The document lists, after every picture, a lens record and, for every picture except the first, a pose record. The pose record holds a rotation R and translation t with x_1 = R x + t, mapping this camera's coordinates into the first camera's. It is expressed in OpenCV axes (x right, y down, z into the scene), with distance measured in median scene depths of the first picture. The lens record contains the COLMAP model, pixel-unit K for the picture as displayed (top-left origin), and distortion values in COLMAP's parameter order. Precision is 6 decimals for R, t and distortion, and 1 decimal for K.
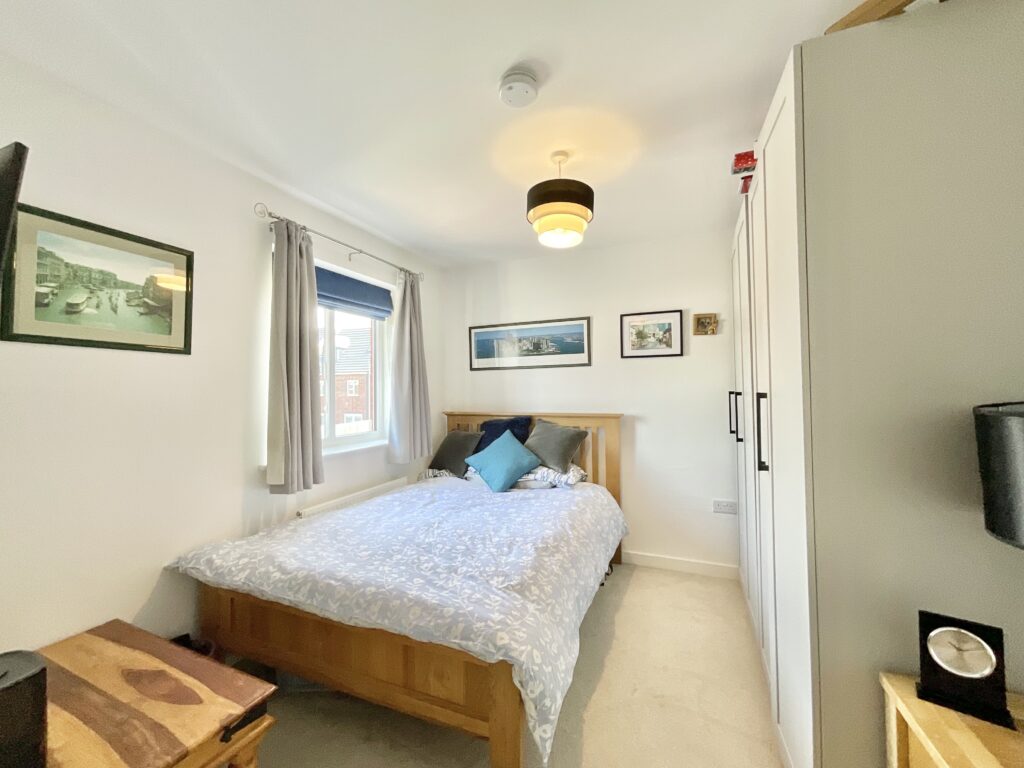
lens RADIAL K [[417.5, 0, 510.9], [0, 417.5, 382.0], [0, 0, 1]] dist [-0.001610, -0.000018]
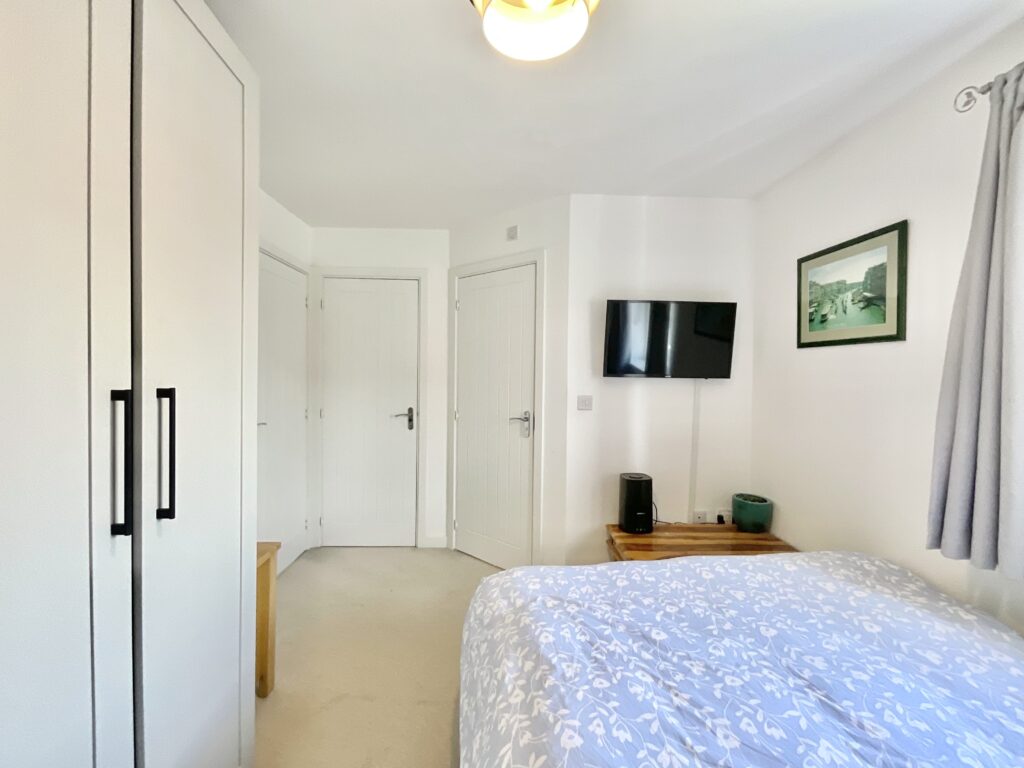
lens RADIAL K [[417.5, 0, 510.9], [0, 417.5, 382.0], [0, 0, 1]] dist [-0.001610, -0.000018]
pose [[-0.905158, 0.003225, -0.425062, 0.373393], [0.001135, 0.999986, 0.005168, 0.016737], [0.425073, 0.004196, -0.905149, 1.599890]]
